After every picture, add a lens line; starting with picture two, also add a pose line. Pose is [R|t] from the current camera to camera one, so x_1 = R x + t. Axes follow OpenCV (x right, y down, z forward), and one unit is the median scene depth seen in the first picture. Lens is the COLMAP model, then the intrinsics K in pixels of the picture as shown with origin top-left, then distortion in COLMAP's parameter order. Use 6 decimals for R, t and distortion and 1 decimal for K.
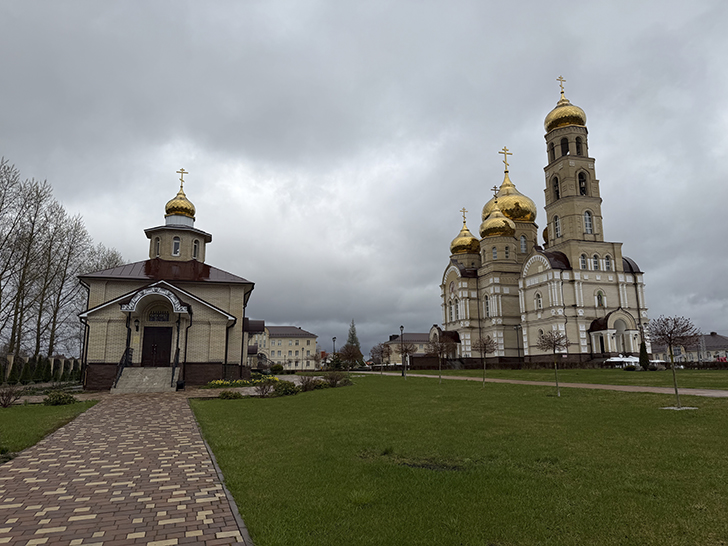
lens RADIAL K [[525.4, 0, 368.4], [0, 525.4, 275.5], [0, 0, 1]] dist [0.075443, -0.020501]
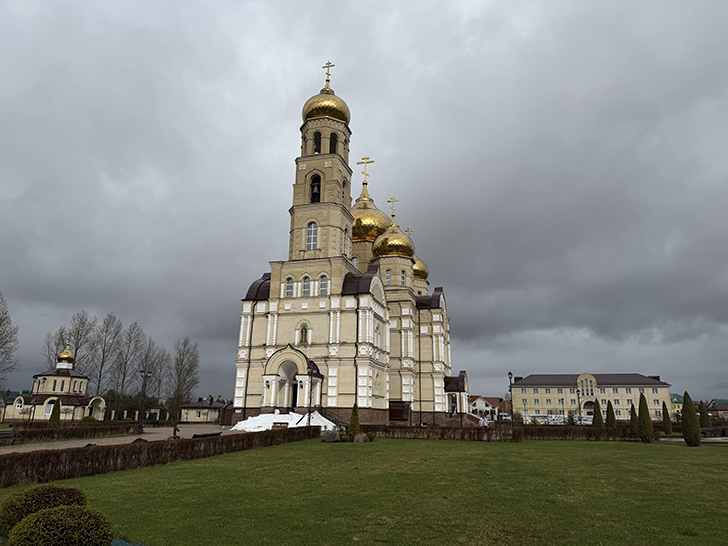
lens RADIAL K [[525.4, 0, 362.3], [0, 525.4, 267.0], [0, 0, 1]] dist [0.075443, -0.020501]
pose [[0.846941, -0.128041, -0.516040, 0.859317], [0.083253, 0.990534, -0.109136, 0.036719], [0.525129, 0.049470, 0.849584, 0.372732]]
